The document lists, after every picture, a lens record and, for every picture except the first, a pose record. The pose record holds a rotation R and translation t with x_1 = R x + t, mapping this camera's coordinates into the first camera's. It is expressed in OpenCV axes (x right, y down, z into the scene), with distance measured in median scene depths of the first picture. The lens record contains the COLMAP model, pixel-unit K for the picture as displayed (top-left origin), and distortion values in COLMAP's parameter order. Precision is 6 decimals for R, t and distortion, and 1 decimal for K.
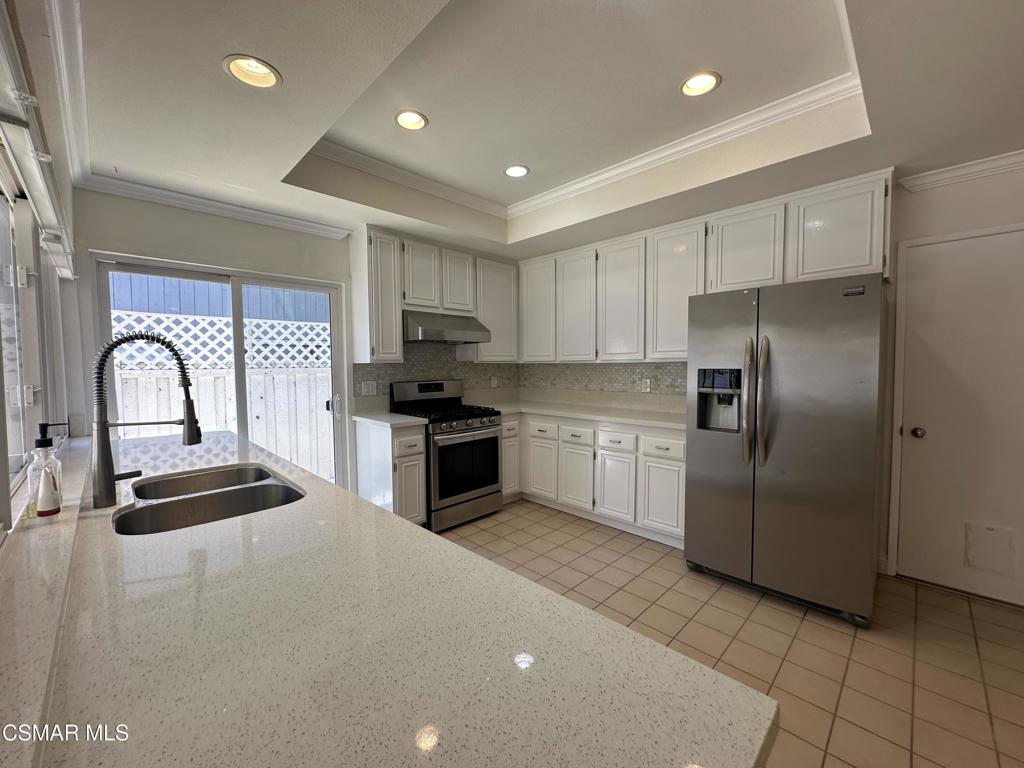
lens RADIAL K [[408.9, 0, 513.7], [0, 408.9, 376.8], [0, 0, 1]] dist [-0.007368, 0.000387]
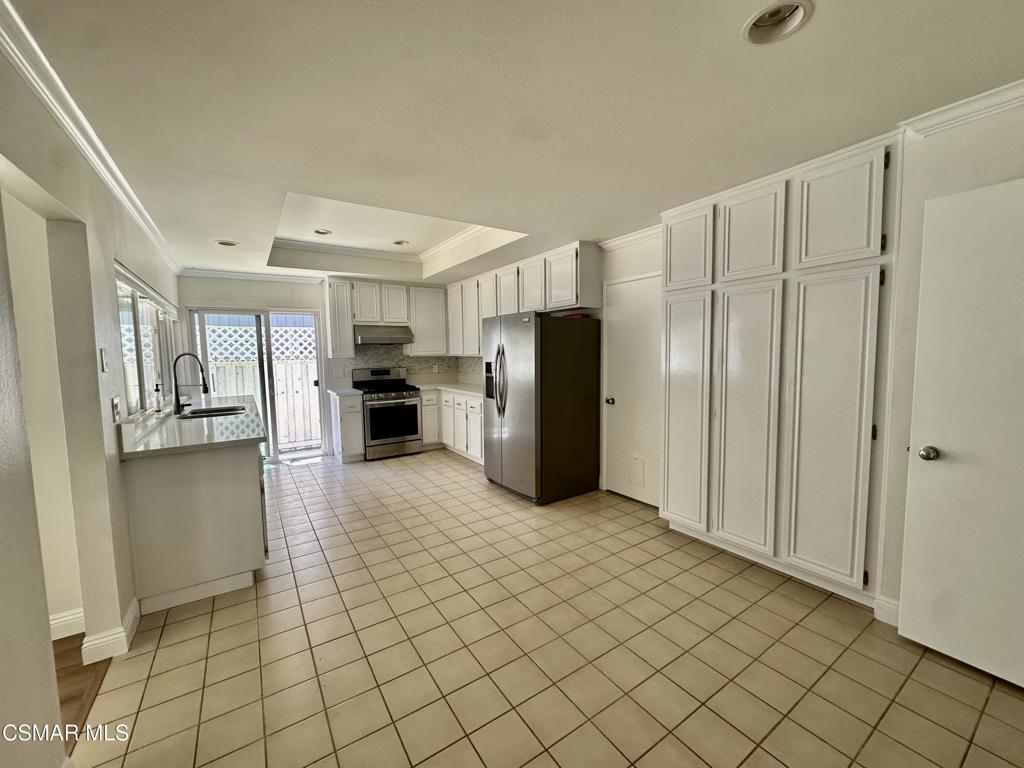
lens RADIAL K [[408.9, 0, 514.5], [0, 408.9, 378.0], [0, 0, 1]] dist [-0.007368, 0.000387]
pose [[0.980442, 0.004942, -0.196744, 0.635717], [0.002554, 0.999281, 0.037828, -0.011837], [0.196790, -0.037591, 0.979725, -0.448759]]
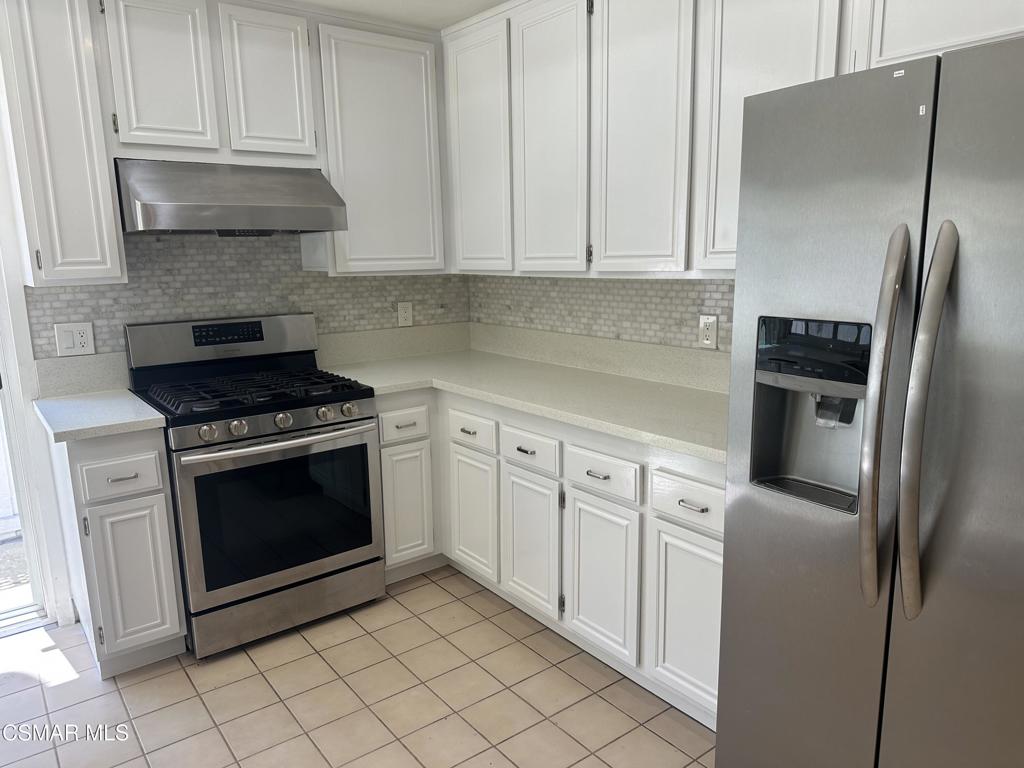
lens RADIAL K [[720.2, 0, 517.0], [0, 720.2, 381.3], [0, 0, 1]] dist [0.050745, -0.047835]
pose [[0.991567, 0.009735, -0.129225, 0.230594], [0.009451, 0.989087, 0.147027, -0.038460], [0.129246, -0.147008, 0.980655, 0.255589]]
